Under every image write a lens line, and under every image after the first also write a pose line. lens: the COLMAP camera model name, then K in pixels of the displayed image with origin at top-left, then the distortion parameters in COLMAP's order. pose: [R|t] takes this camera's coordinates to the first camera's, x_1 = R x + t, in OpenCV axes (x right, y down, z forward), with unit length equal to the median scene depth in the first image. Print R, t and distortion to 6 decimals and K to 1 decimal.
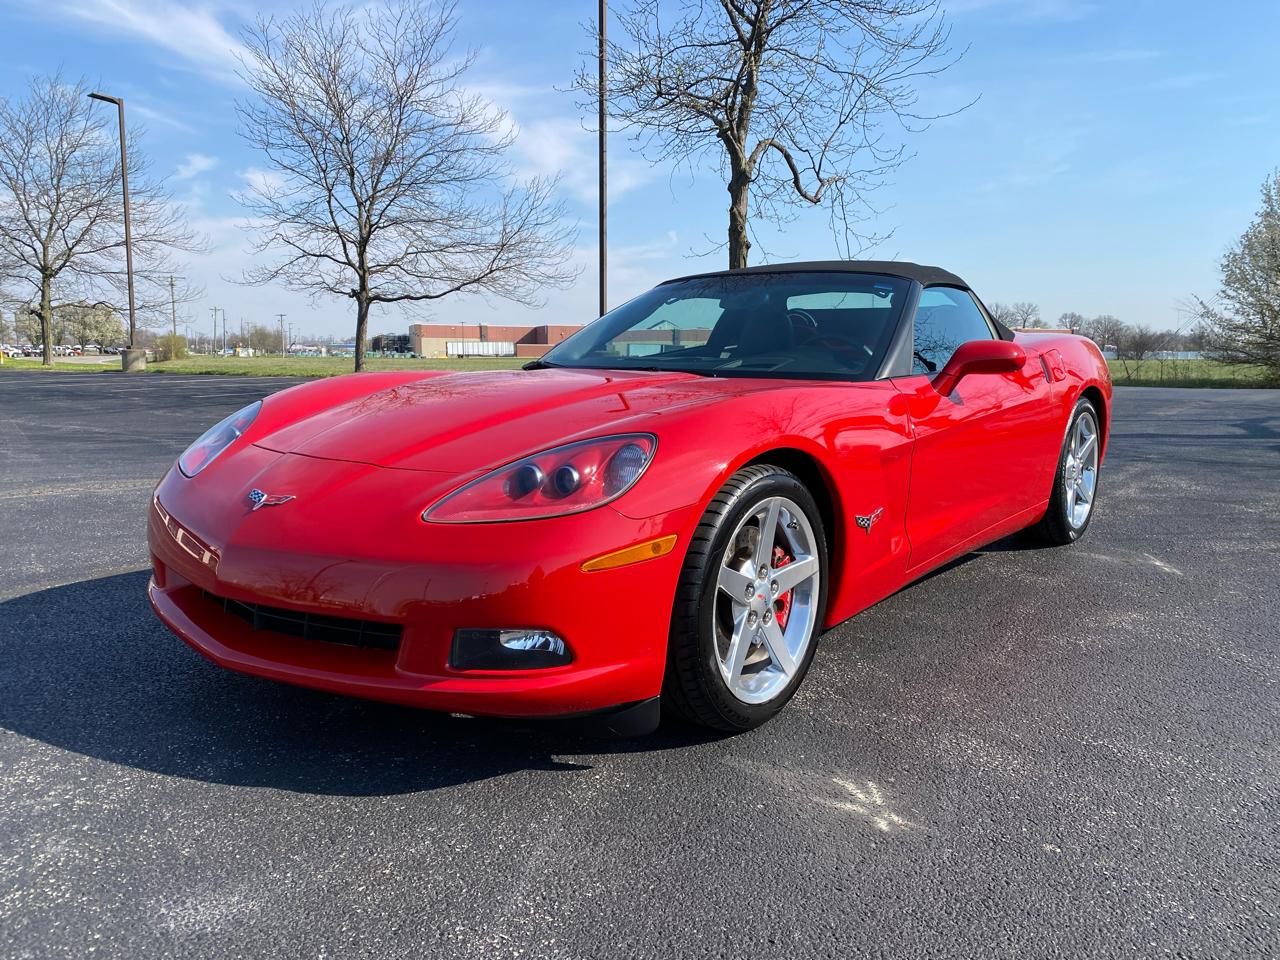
lens RADIAL K [[994.4, 0, 633.7], [0, 994.4, 467.8], [0, 0, 1]] dist [0.018456, -0.019419]
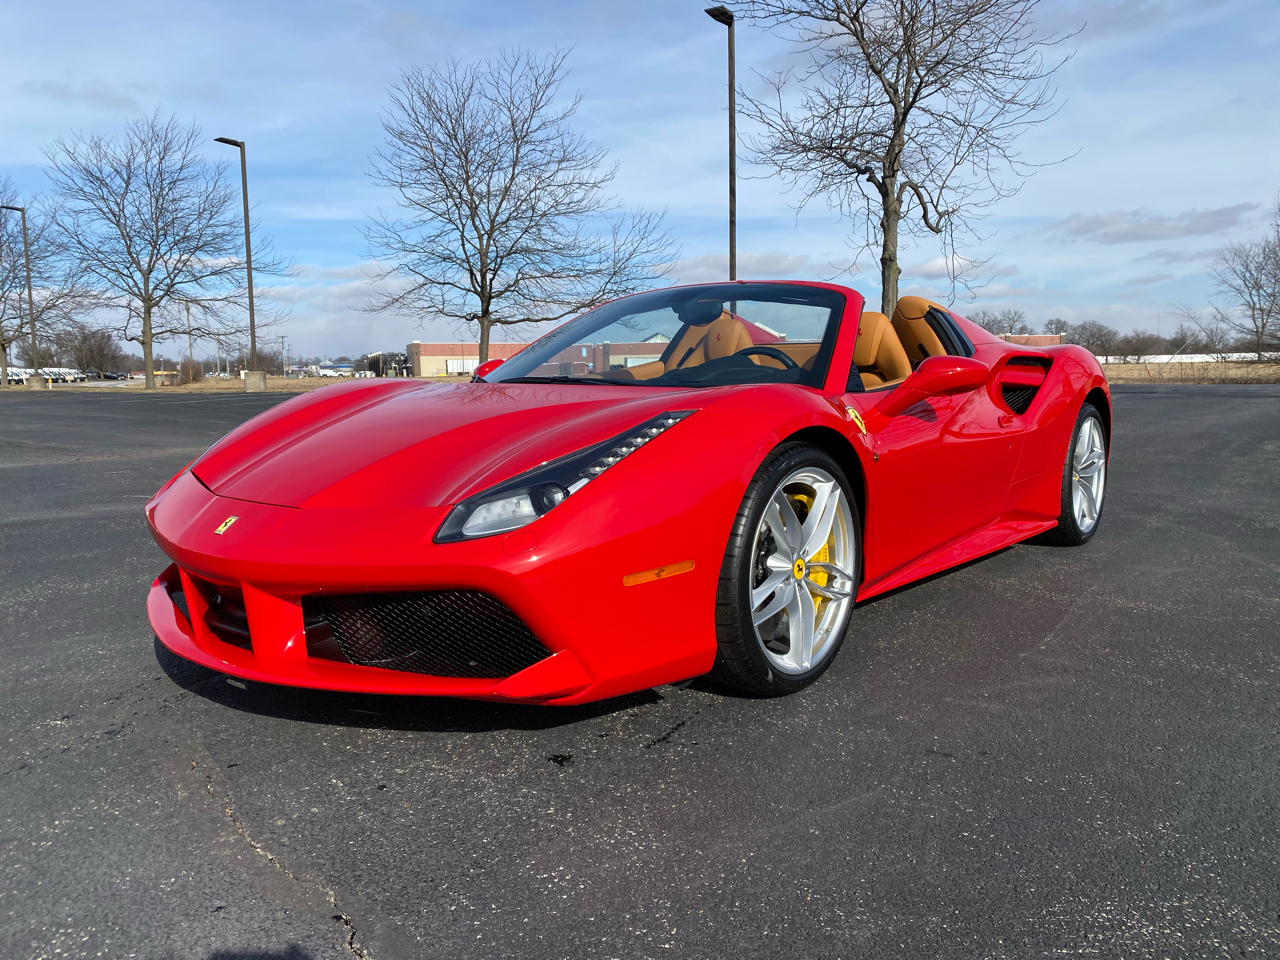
lens RADIAL K [[994.4, 0, 641.8], [0, 994.4, 481.6], [0, 0, 1]] dist [0.018456, -0.019419]
pose [[0.999544, -0.023019, 0.019526, -0.125648], [0.023029, 0.999735, -0.000324, 0.012621], [-0.019514, 0.000774, 0.999809, -0.109242]]
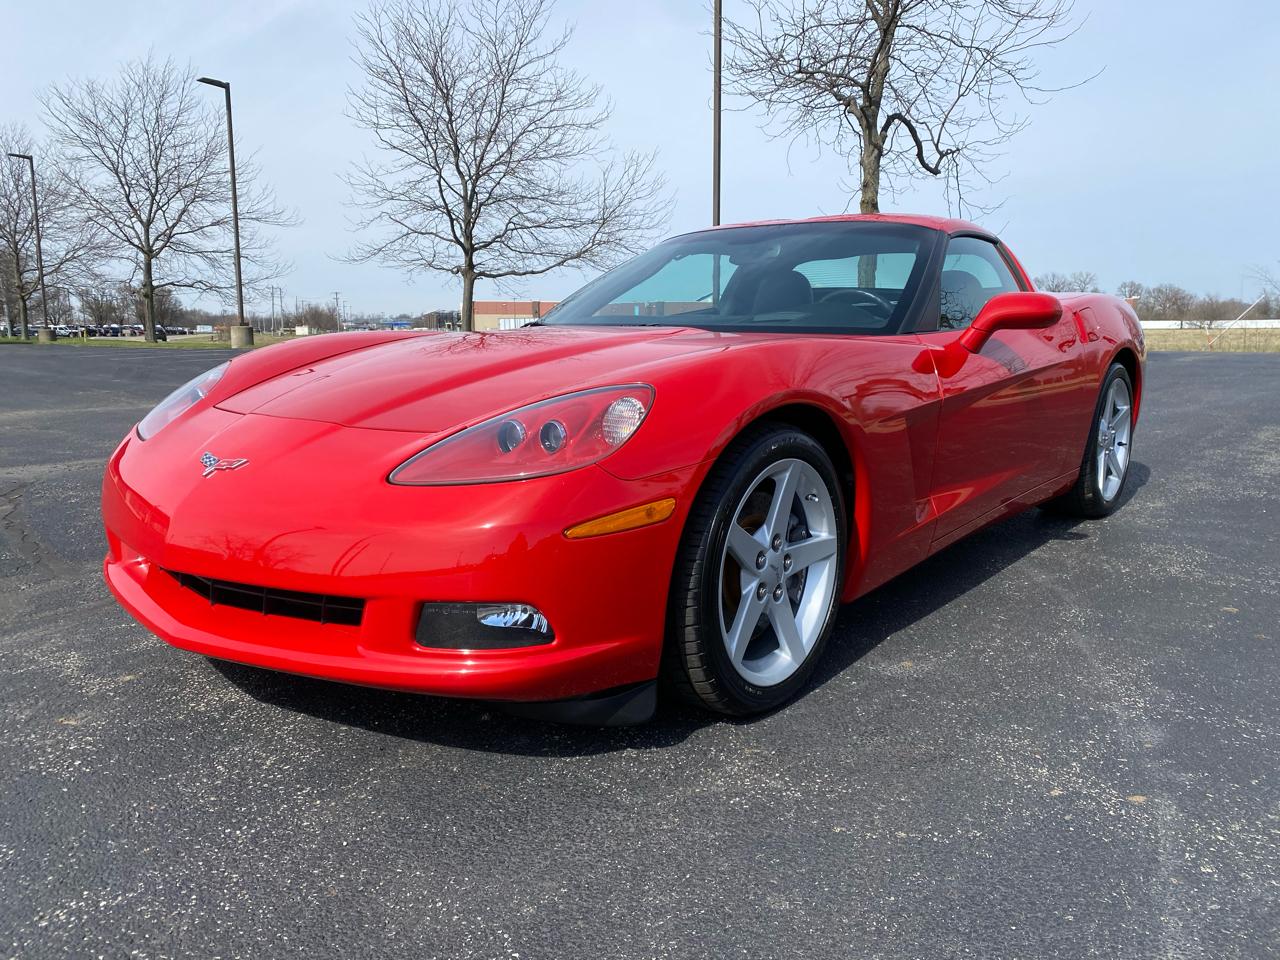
lens RADIAL K [[994.4, 0, 642.3], [0, 994.4, 484.1], [0, 0, 1]] dist [0.018456, -0.019419]
pose [[0.999263, -0.004055, -0.038180, -0.053214], [0.005612, 0.999154, 0.040748, 0.006848], [0.037982, -0.040932, 0.998440, -0.036079]]
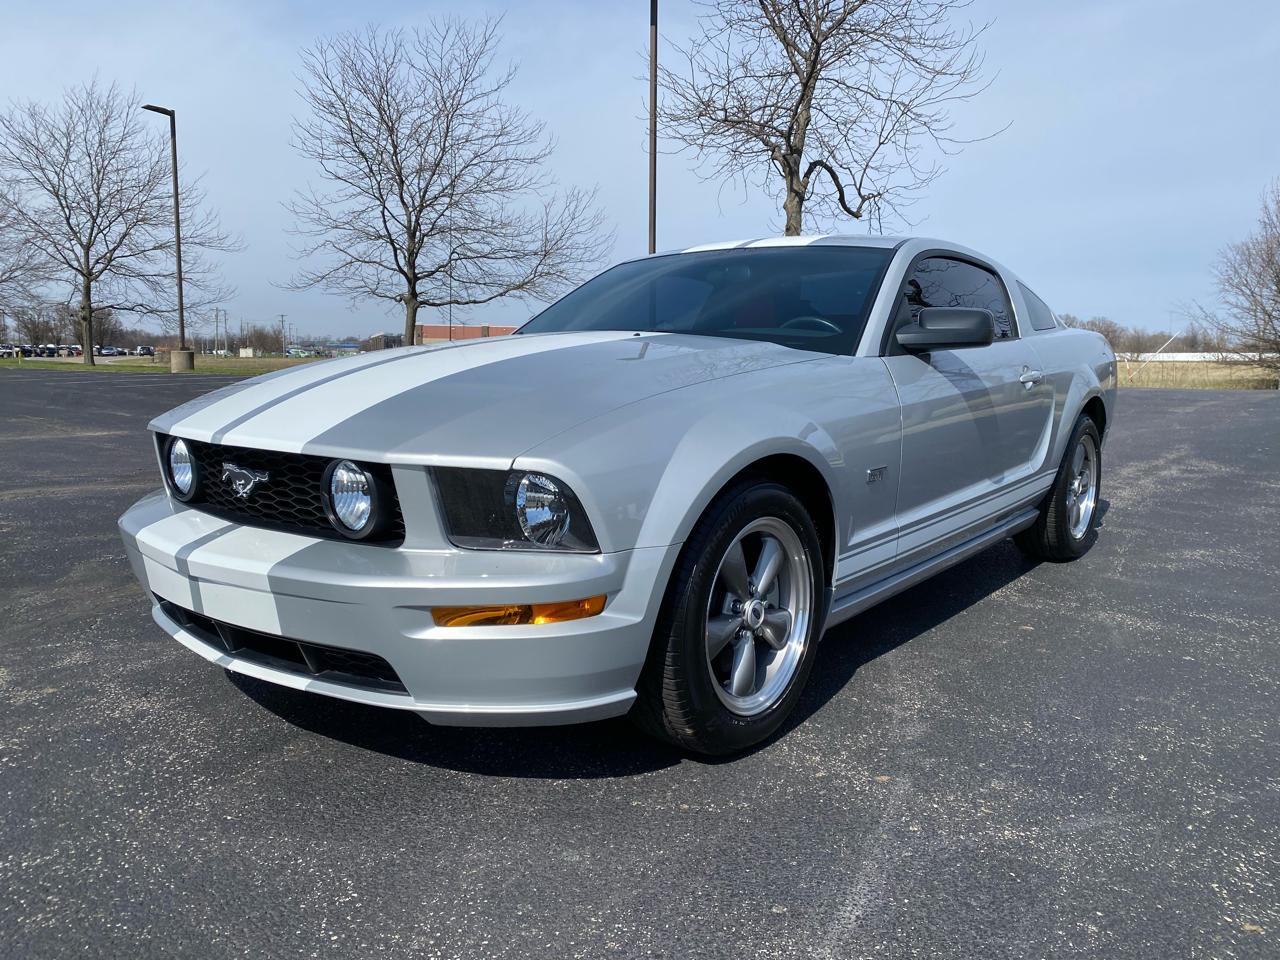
lens RADIAL K [[994.4, 0, 642.4], [0, 994.4, 472.8], [0, 0, 1]] dist [0.018456, -0.019419]
pose [[0.999919, -0.000567, 0.012723, -0.042290], [0.000510, 0.999990, 0.004498, 0.004644], [-0.012726, -0.004491, 0.999909, -0.054300]]
